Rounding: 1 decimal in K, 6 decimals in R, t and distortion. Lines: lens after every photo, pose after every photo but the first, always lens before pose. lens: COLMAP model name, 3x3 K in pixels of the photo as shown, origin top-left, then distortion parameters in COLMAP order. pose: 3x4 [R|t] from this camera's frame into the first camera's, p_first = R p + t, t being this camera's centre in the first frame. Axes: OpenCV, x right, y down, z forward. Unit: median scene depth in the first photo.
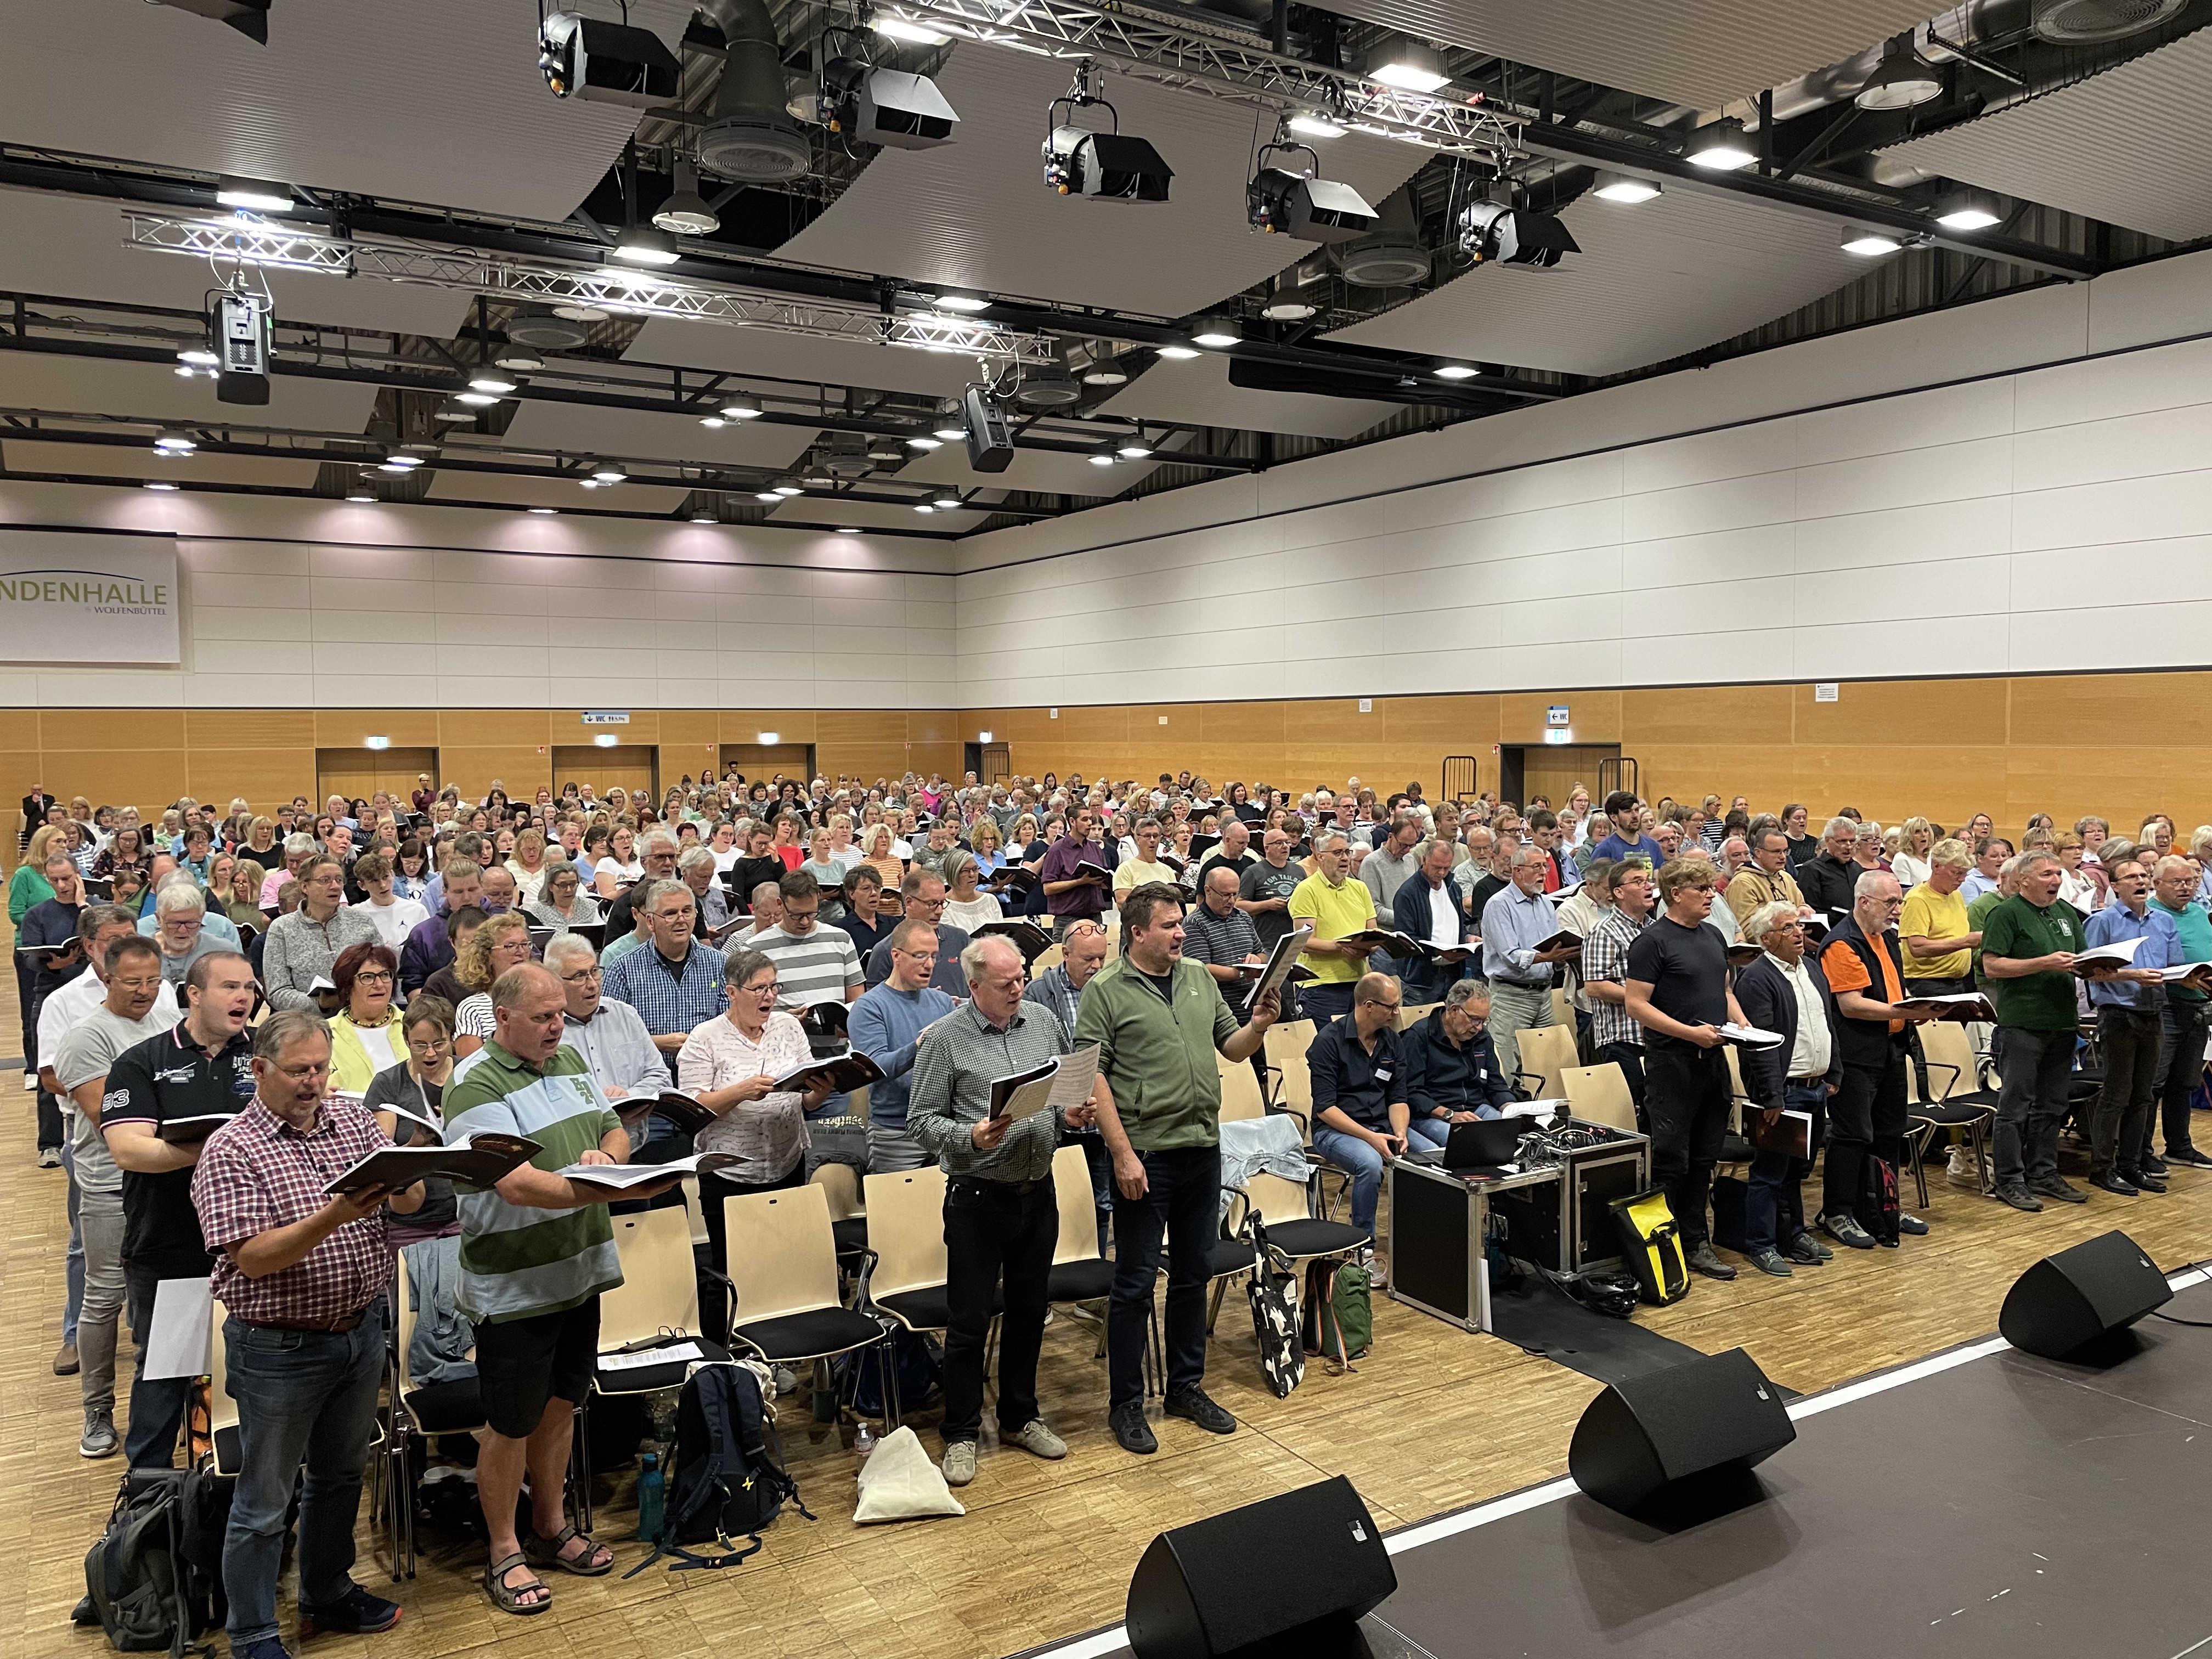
lens RADIAL K [[1657.9, 0, 1115.6], [0, 1657.9, 814.4], [0, 0, 1]] dist [0.089115, -0.116369]
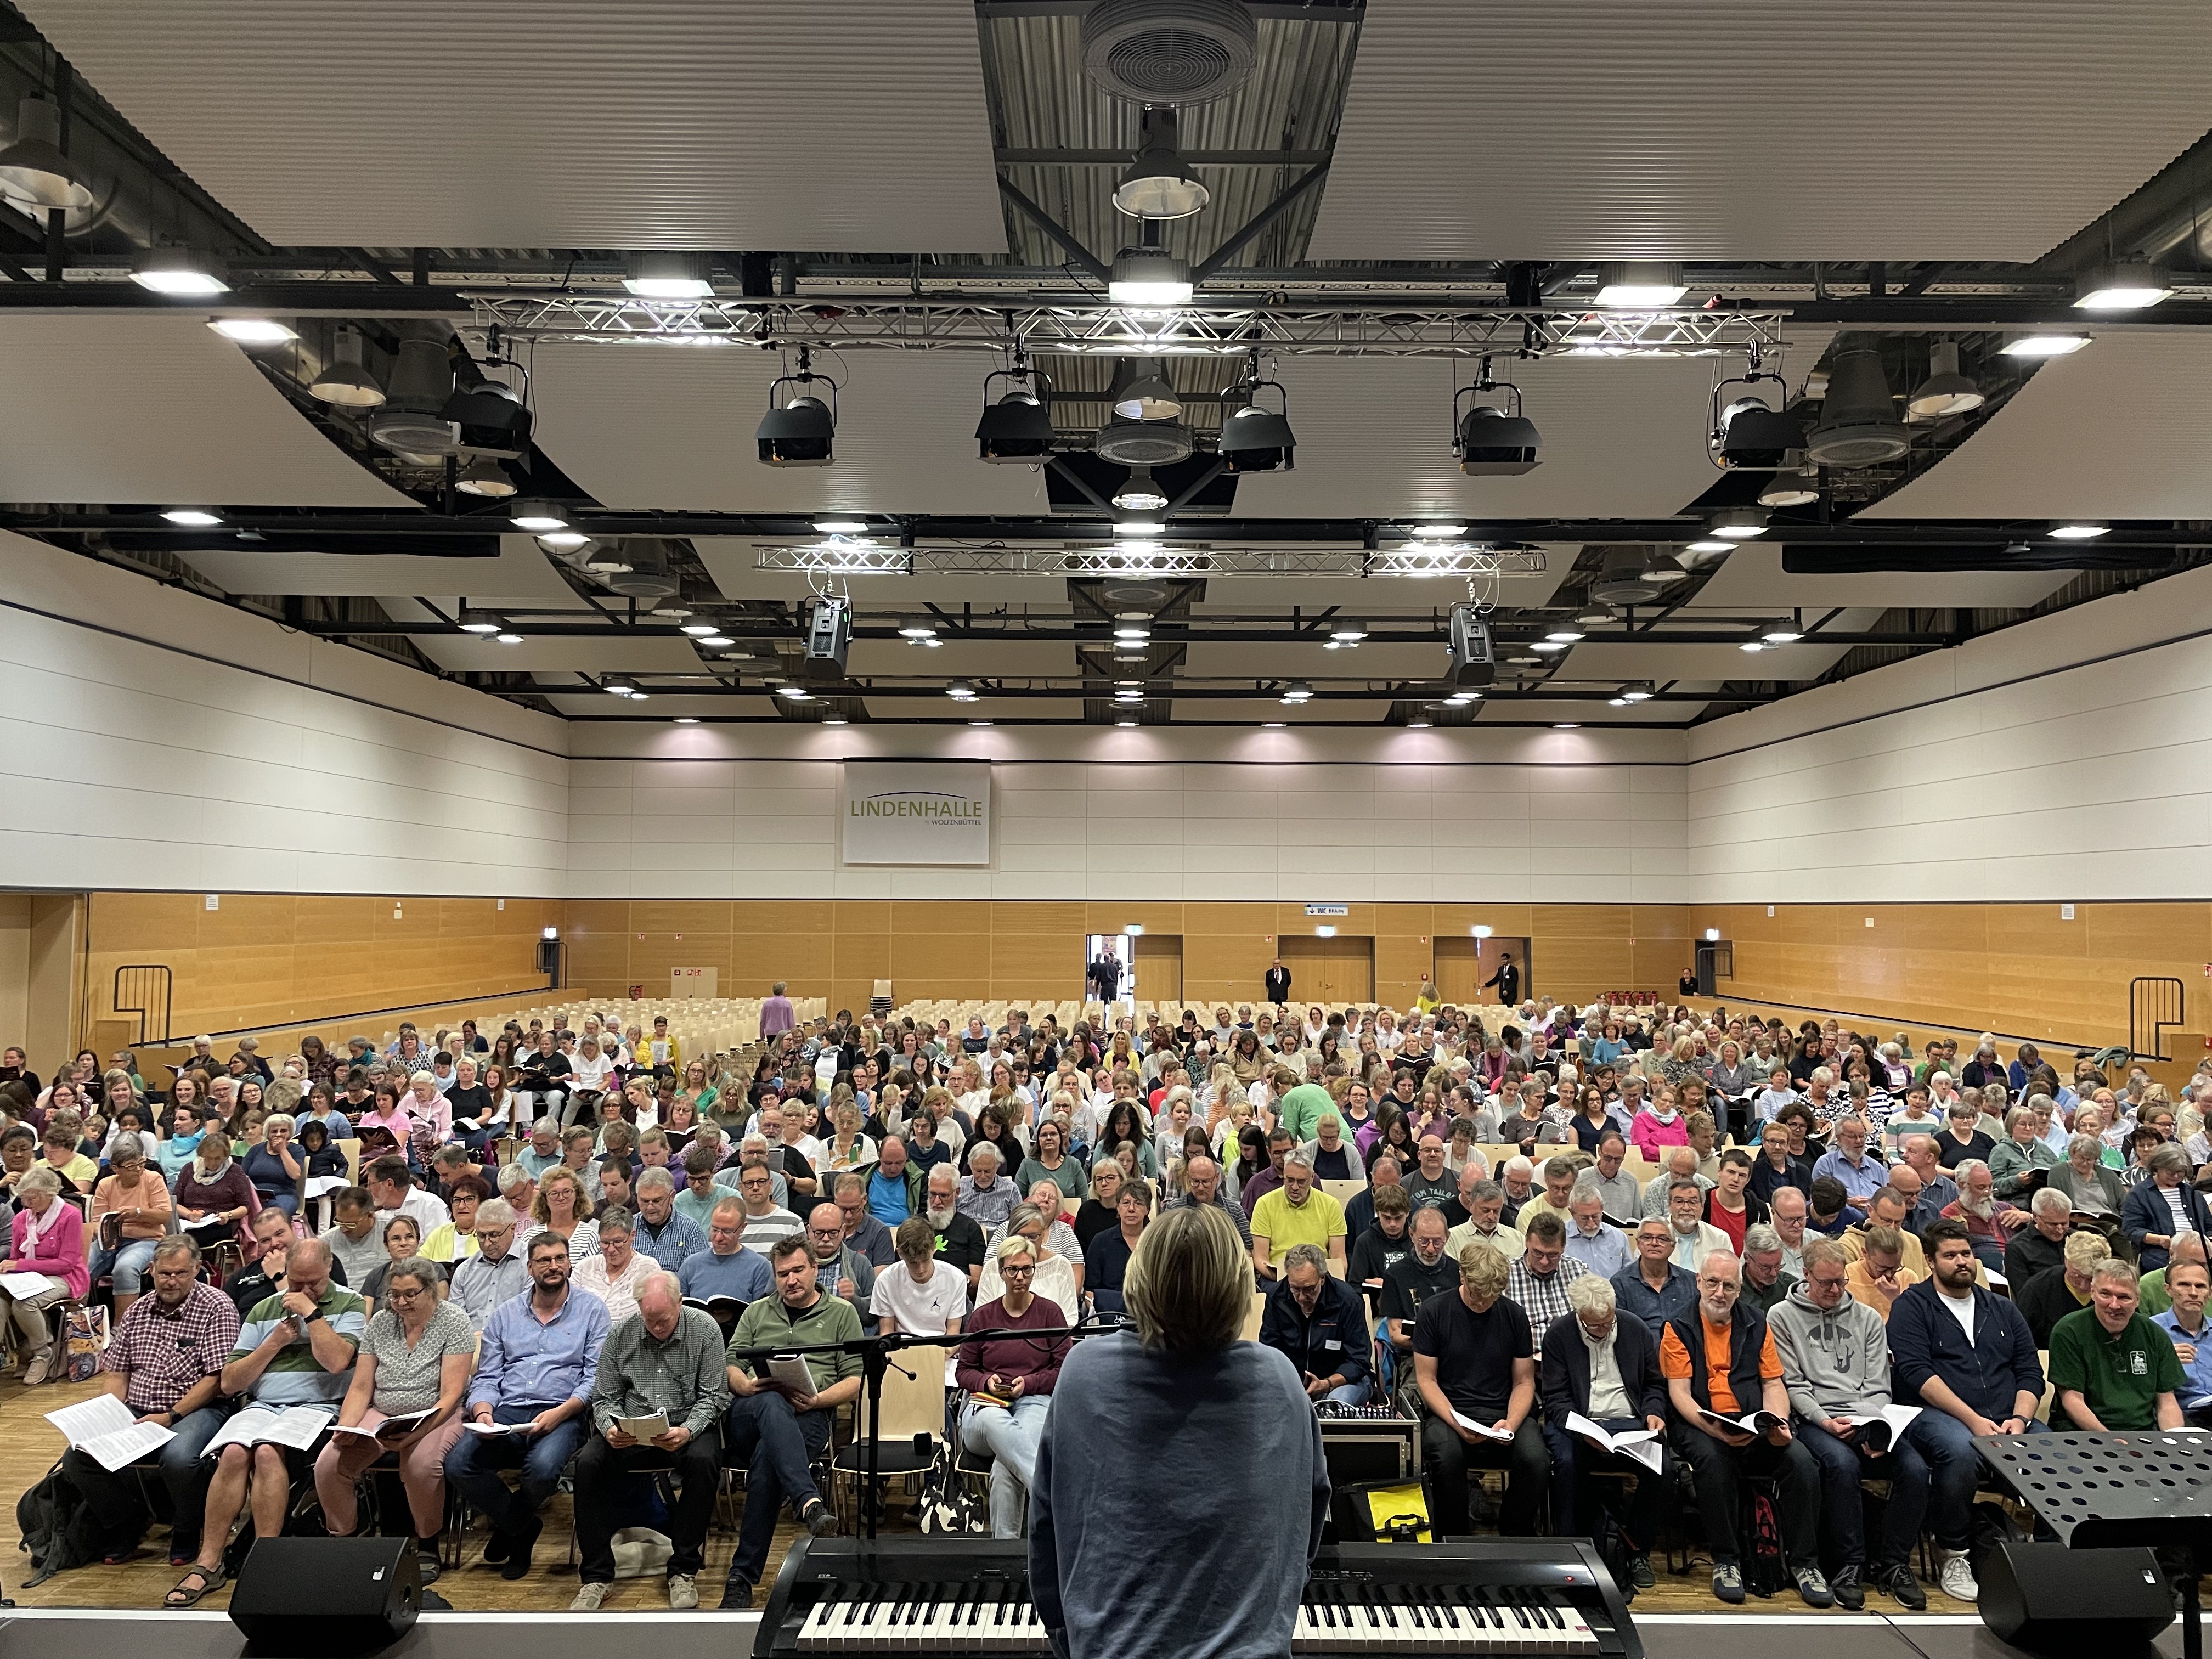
lens RADIAL K [[1657.9, 0, 1135.0], [0, 1657.9, 820.9], [0, 0, 1]] dist [0.089115, -0.116369]
pose [[0.858554, -0.015695, -0.512483, 0.215817], [-0.037733, 0.994887, -0.093682, -0.016049], [0.511333, 0.099768, 0.853572, 0.024807]]
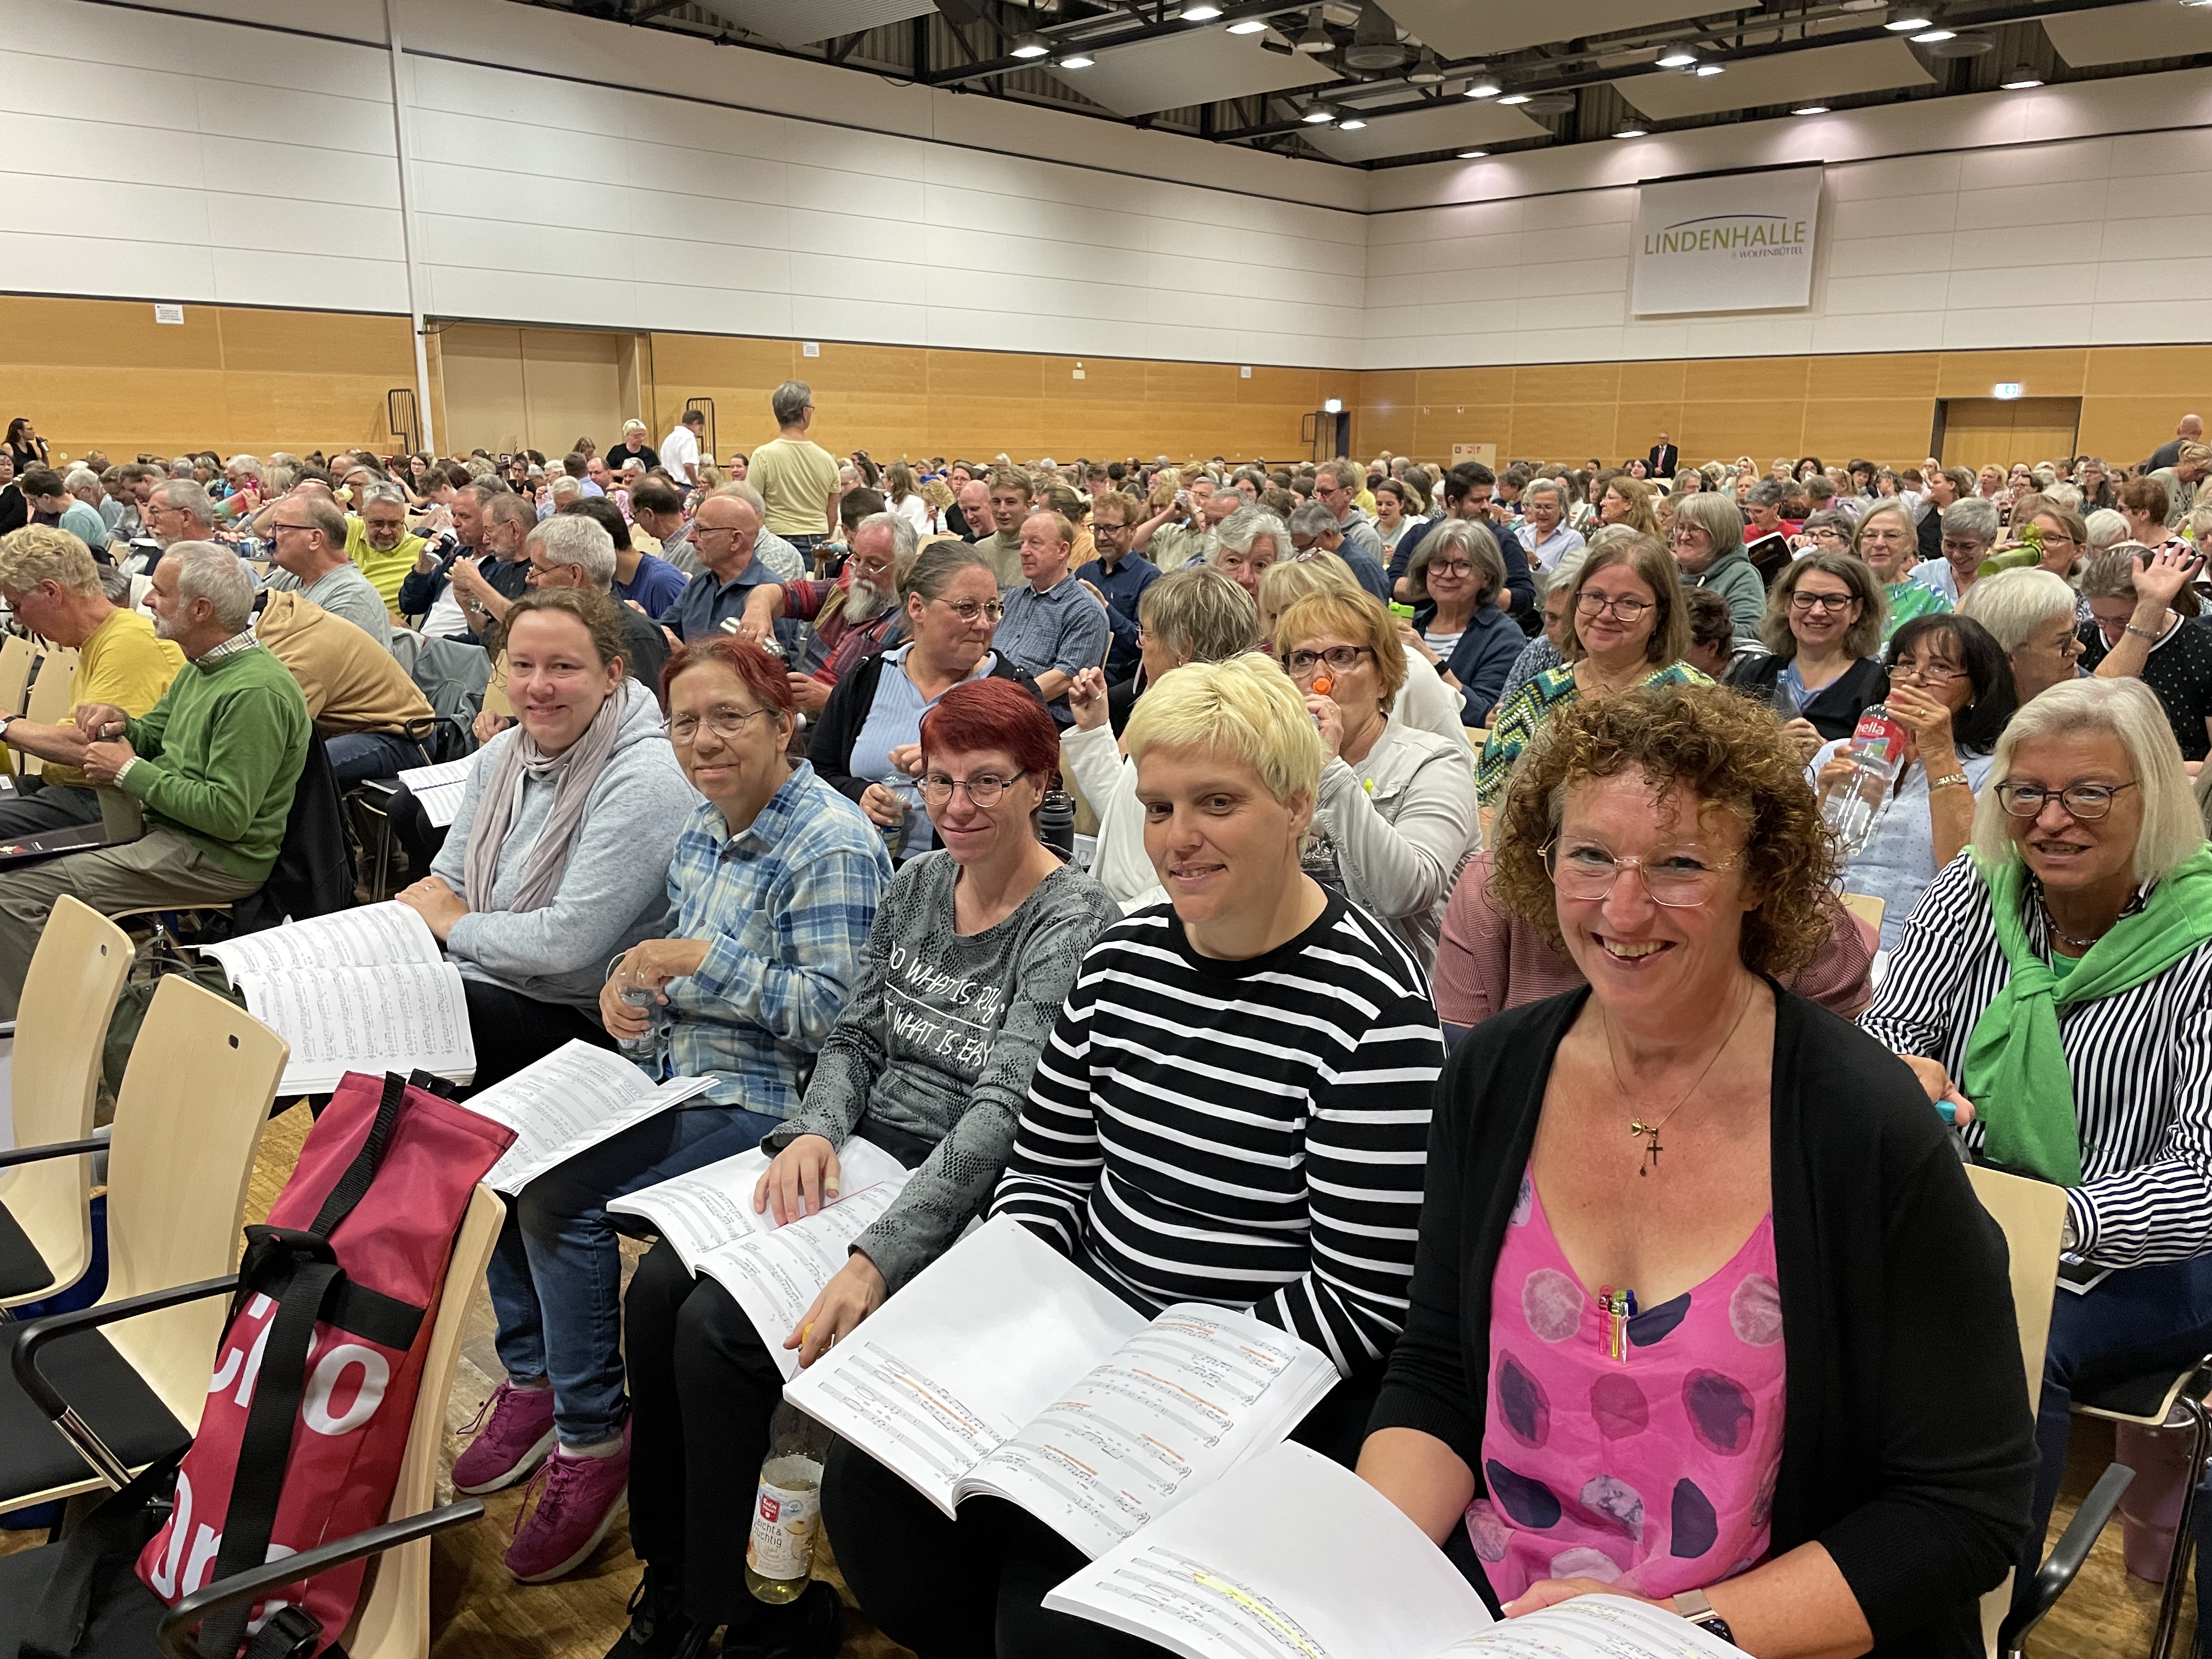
lens RADIAL K [[1657.9, 0, 1103.0], [0, 1657.9, 810.3], [0, 0, 1]] dist [0.089115, -0.116369]
pose [[0.250390, 0.220335, -0.942739, 0.412578], [-0.057289, 0.975424, 0.212758, 0.011385], [0.966449, 0.000736, 0.256859, 0.511829]]
